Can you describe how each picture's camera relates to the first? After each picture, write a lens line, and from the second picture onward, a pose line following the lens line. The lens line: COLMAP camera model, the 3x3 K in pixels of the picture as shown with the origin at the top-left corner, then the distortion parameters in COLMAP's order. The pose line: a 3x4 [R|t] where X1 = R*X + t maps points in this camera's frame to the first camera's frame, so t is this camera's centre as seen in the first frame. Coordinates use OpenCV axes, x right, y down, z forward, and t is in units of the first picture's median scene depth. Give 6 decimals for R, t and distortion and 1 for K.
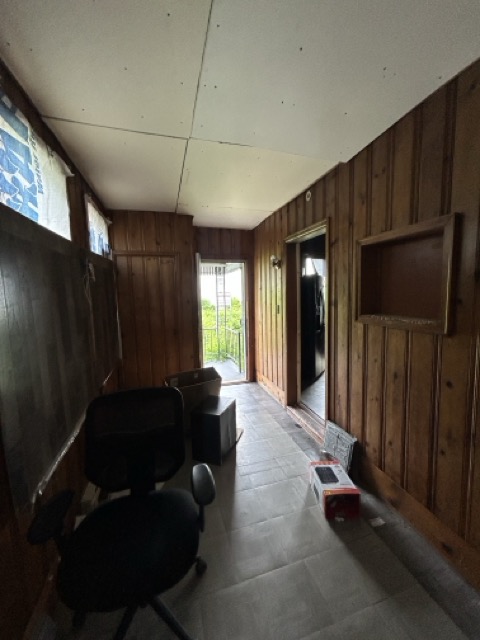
lens RADIAL K [[262.4, 0, 240.0], [0, 262.4, 320.0], [0, 0, 1]] dist [-0.003058, -0.000042]
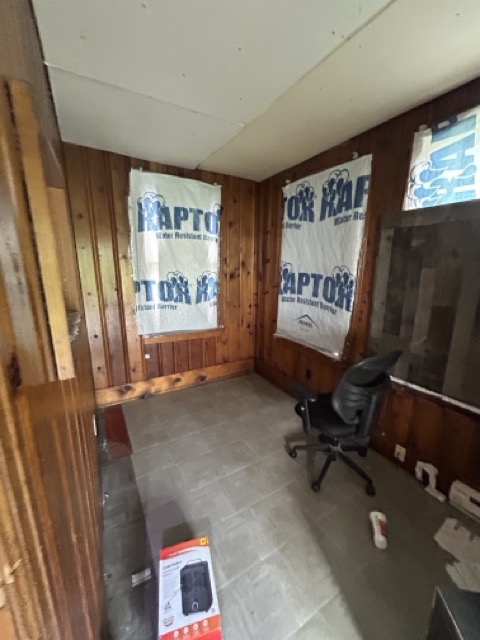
lens RADIAL K [[262.4, 0, 240.0], [0, 262.4, 320.0], [0, 0, 1]] dist [-0.003058, -0.000042]
pose [[-0.972568, 0.073863, -0.220579, 0.322812], [-0.000070, 0.948156, 0.317805, -0.166461], [0.232618, 0.309102, -0.922141, 1.396054]]
